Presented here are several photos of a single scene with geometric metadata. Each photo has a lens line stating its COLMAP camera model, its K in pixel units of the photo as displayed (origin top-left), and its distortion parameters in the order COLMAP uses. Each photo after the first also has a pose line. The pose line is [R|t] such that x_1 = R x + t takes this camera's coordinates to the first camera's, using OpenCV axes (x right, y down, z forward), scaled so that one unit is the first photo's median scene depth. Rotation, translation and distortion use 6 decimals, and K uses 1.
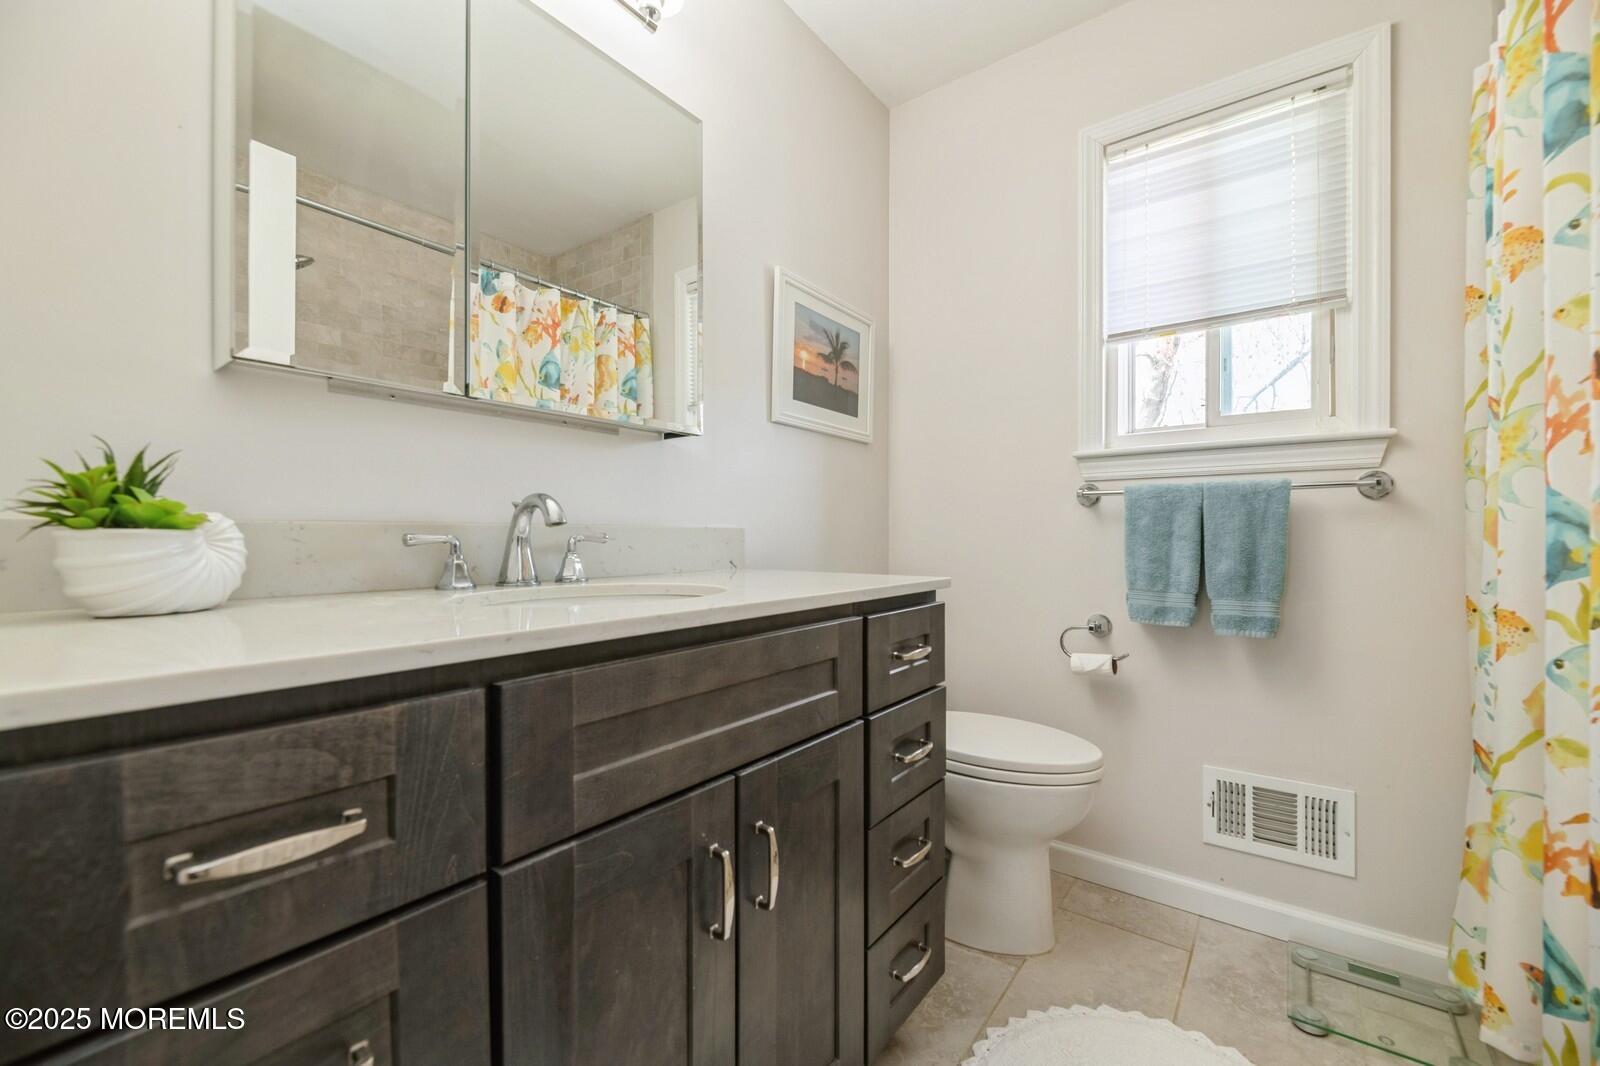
lens RADIAL K [[648.8, 0, 793.9], [0, 648.8, 530.7], [0, 0, 1]] dist [-0.003192, -0.000568]
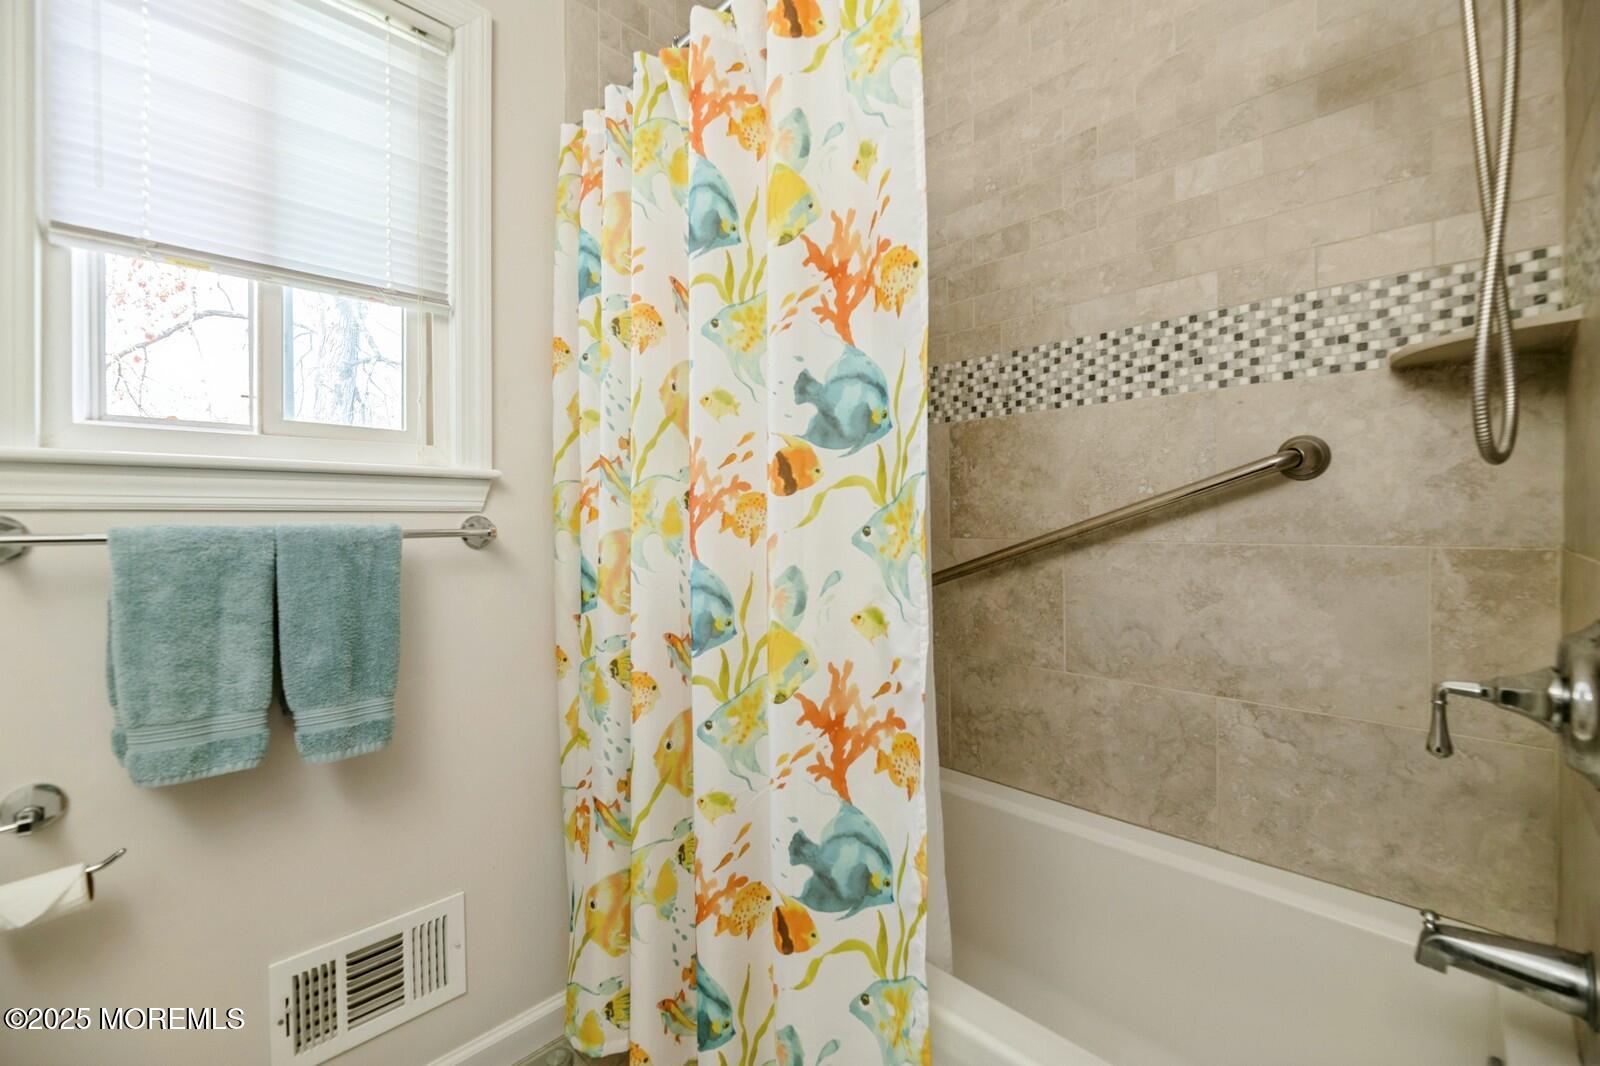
lens RADIAL K [[648.8, 0, 786.5], [0, 648.8, 521.5], [0, 0, 1]] dist [-0.003192, -0.000568]
pose [[0.126483, -0.012320, 0.991892, 0.075742], [-0.001623, 0.999919, 0.012627, -0.091446], [-0.991967, -0.003207, 0.126452, 0.446552]]
